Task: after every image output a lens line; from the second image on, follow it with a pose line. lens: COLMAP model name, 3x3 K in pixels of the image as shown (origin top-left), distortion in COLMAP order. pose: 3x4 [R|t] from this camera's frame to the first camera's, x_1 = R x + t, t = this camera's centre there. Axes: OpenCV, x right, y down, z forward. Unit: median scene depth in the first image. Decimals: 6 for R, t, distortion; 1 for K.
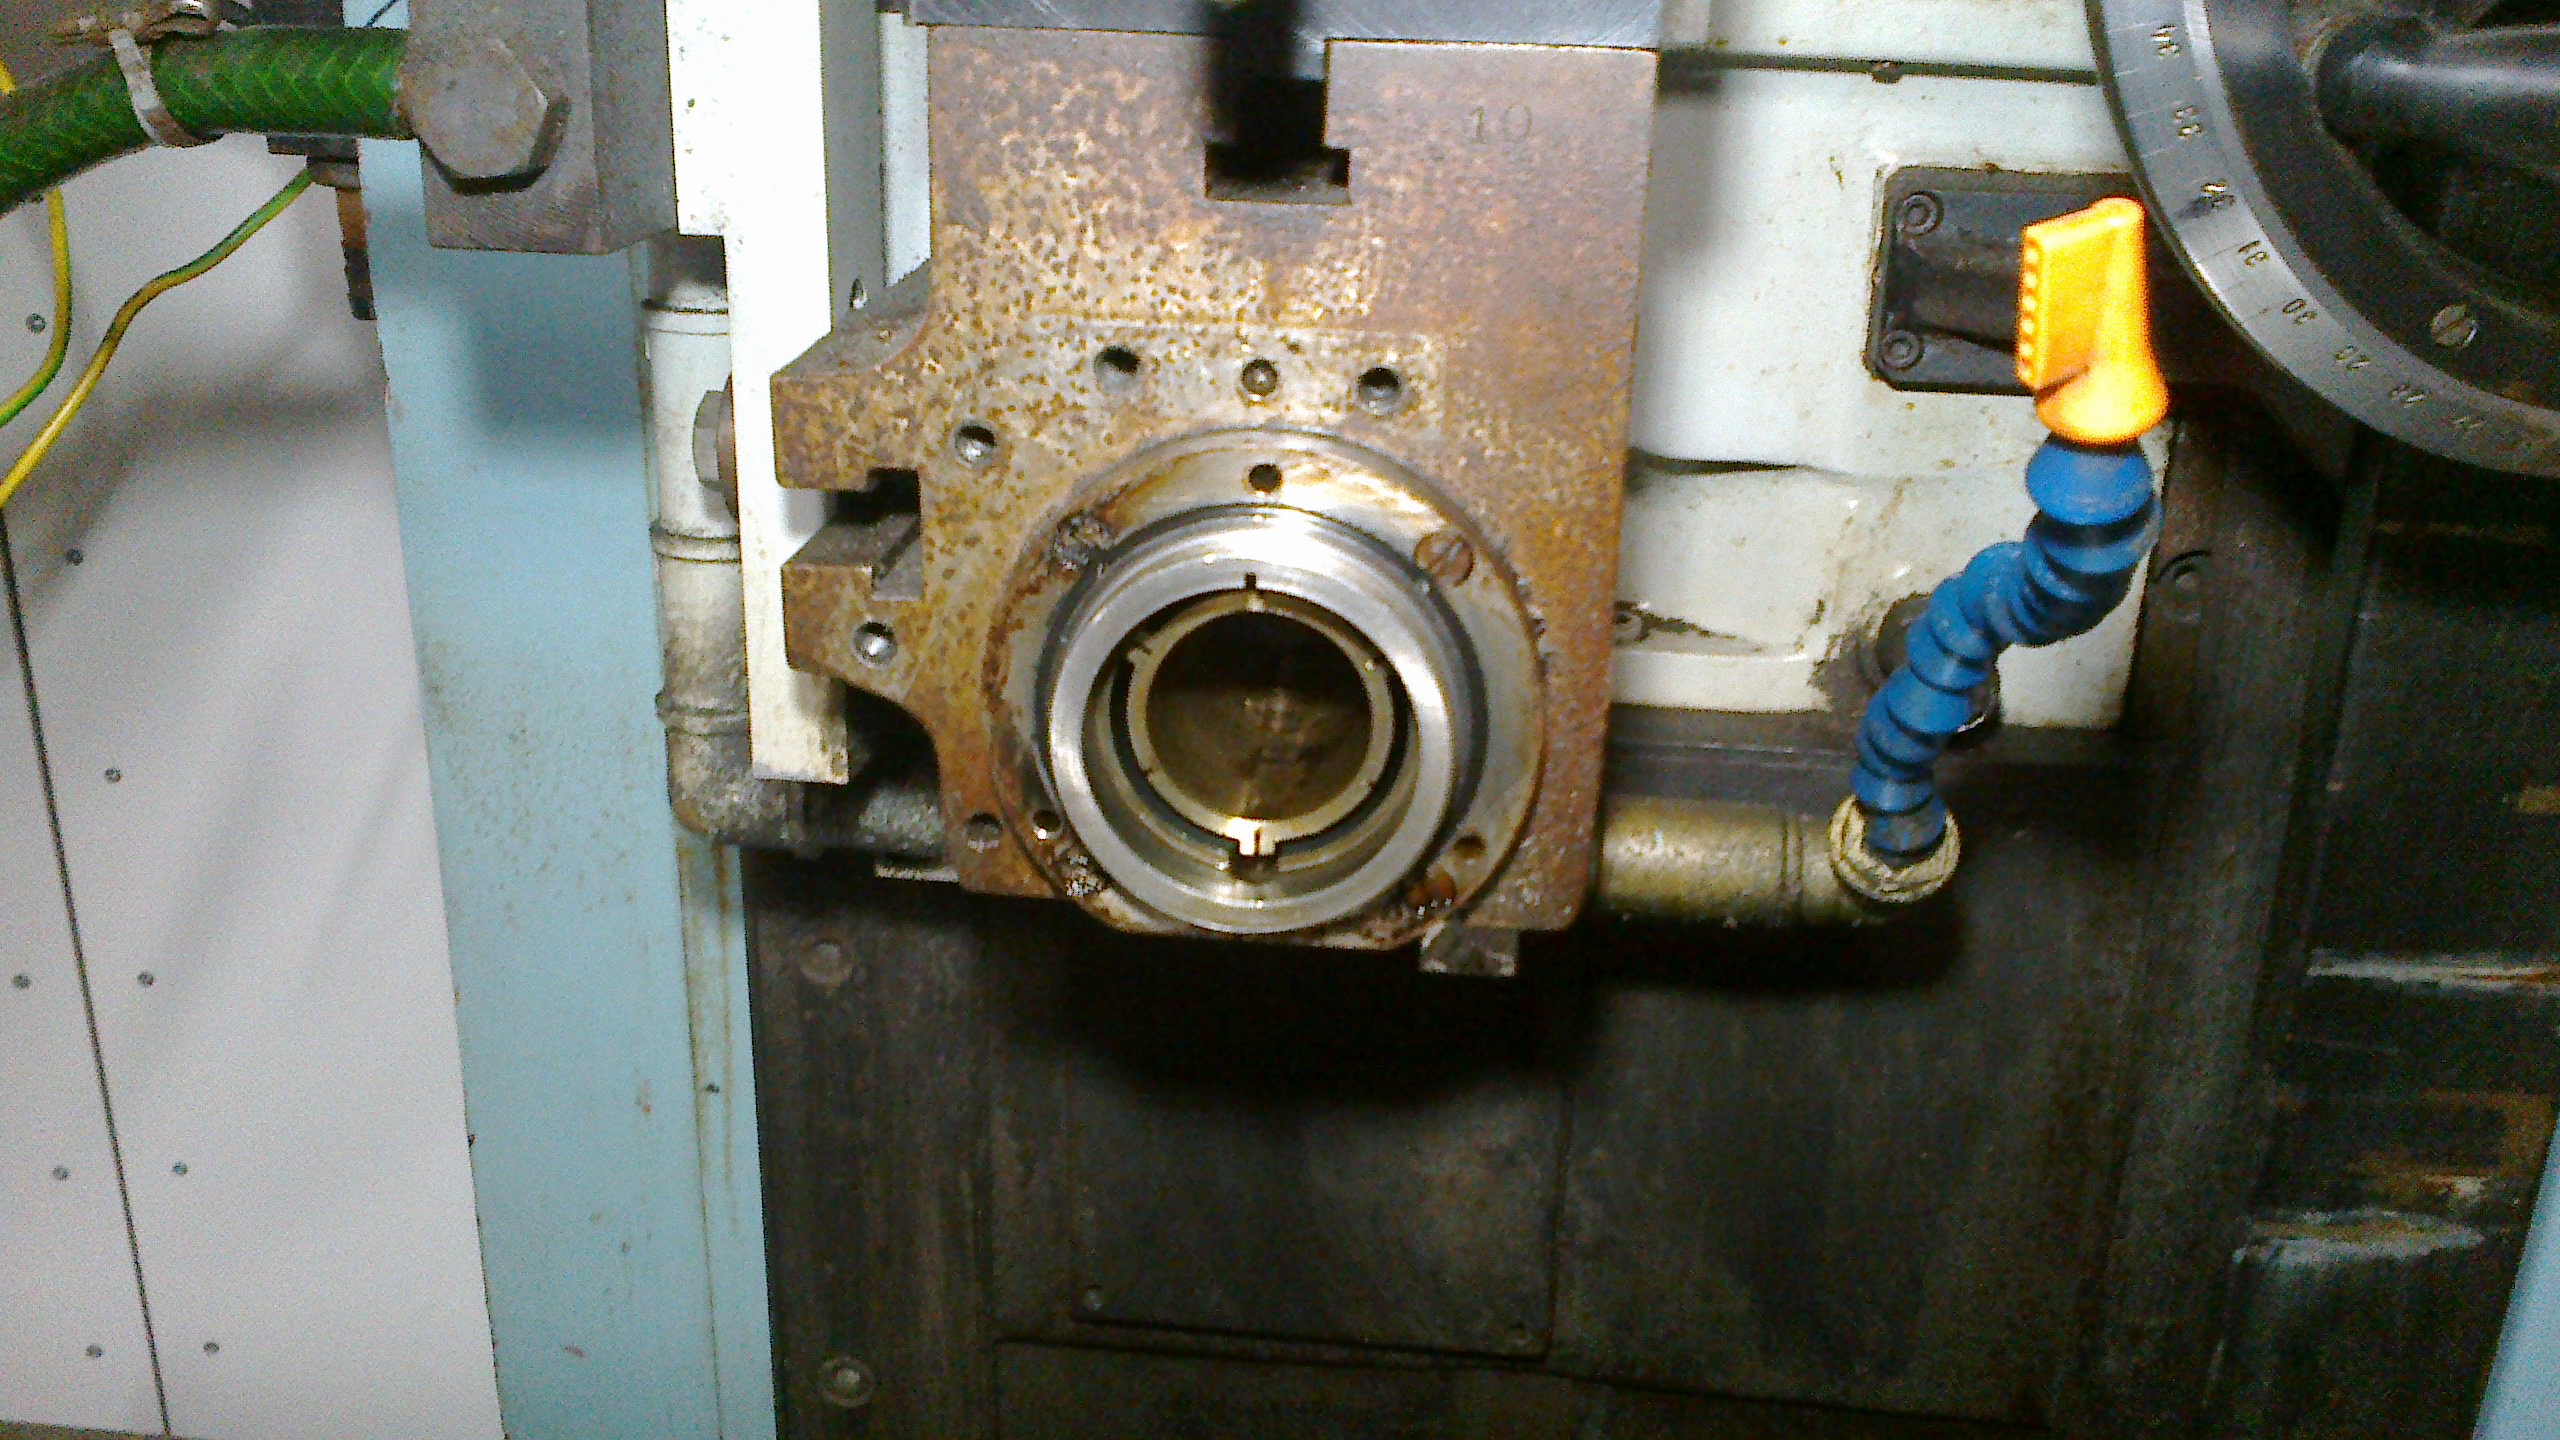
lens RADIAL K [[2411.3, 0, 1290.4], [0, 2411.3, 735.5], [0, 0, 1]] dist [-0.032963, 0.000000]
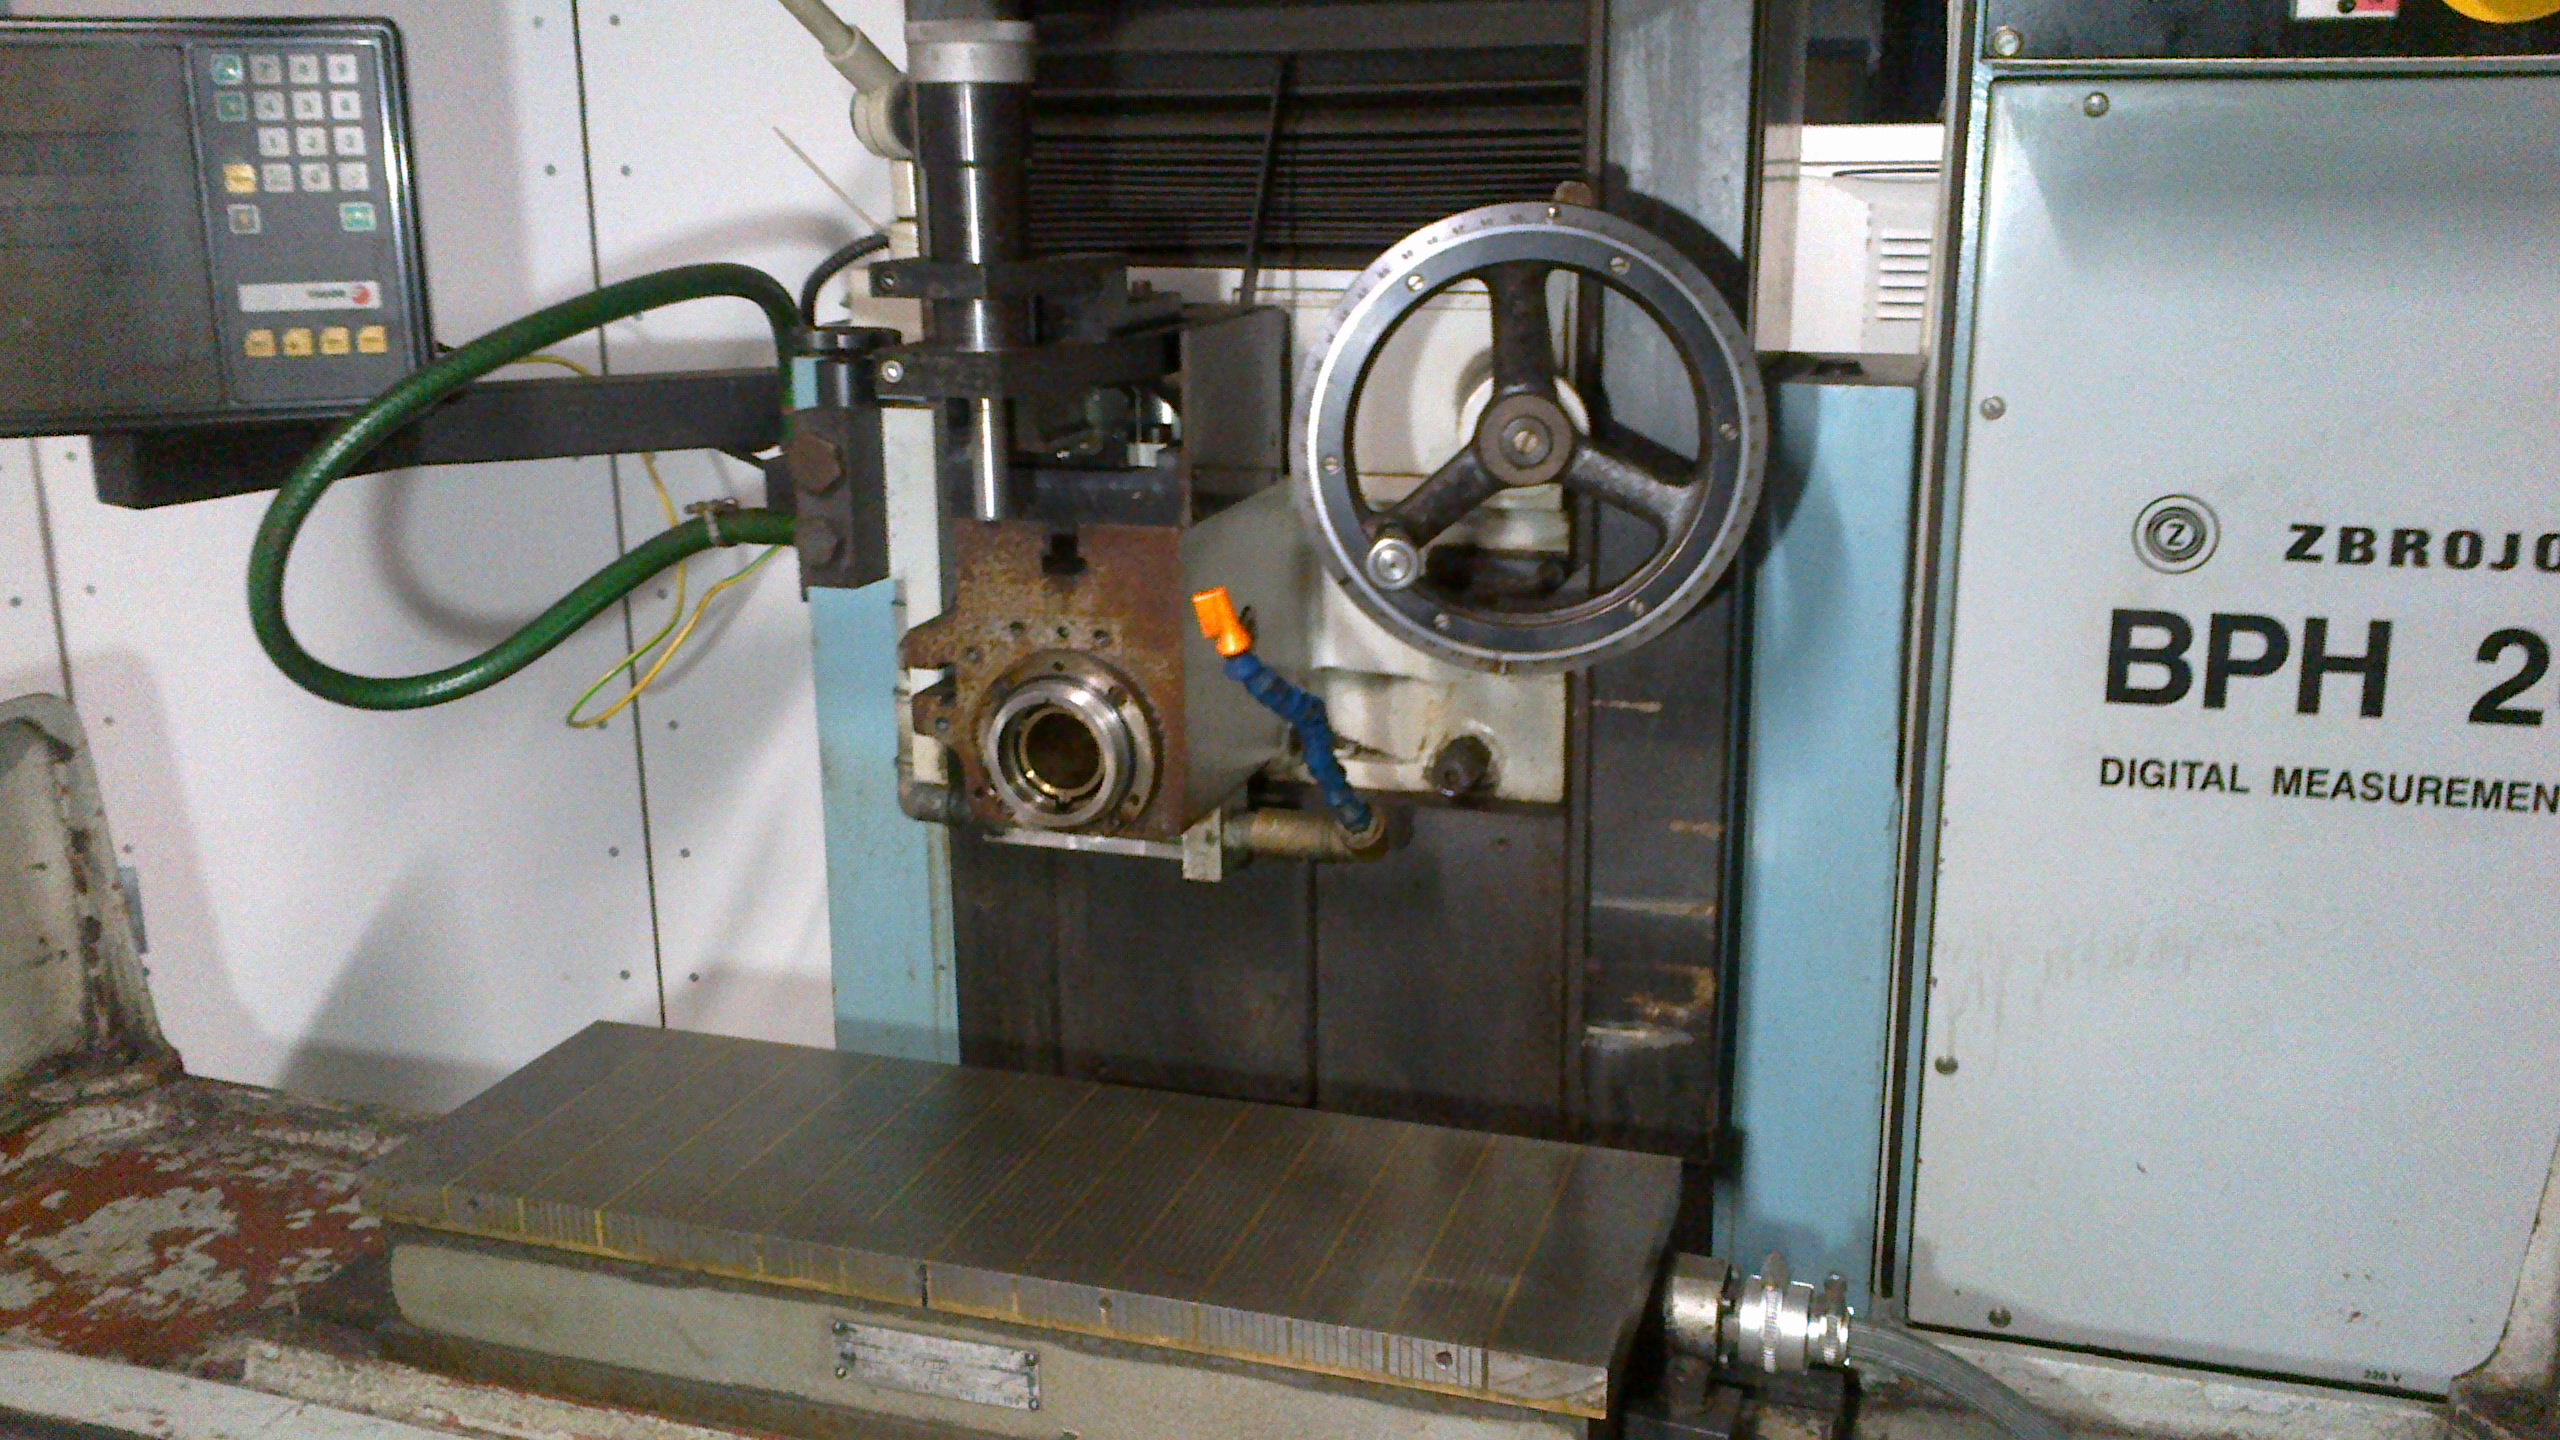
lens RADIAL K [[2411.3, 0, 1286.6], [0, 2411.3, 694.4], [0, 0, 1]] dist [-0.032963, 0.000000]
pose [[0.976298, 0.019810, -0.215520, 0.745050], [-0.045942, 0.992077, -0.116926, 0.214051], [0.211497, 0.124056, 0.969474, -1.485128]]
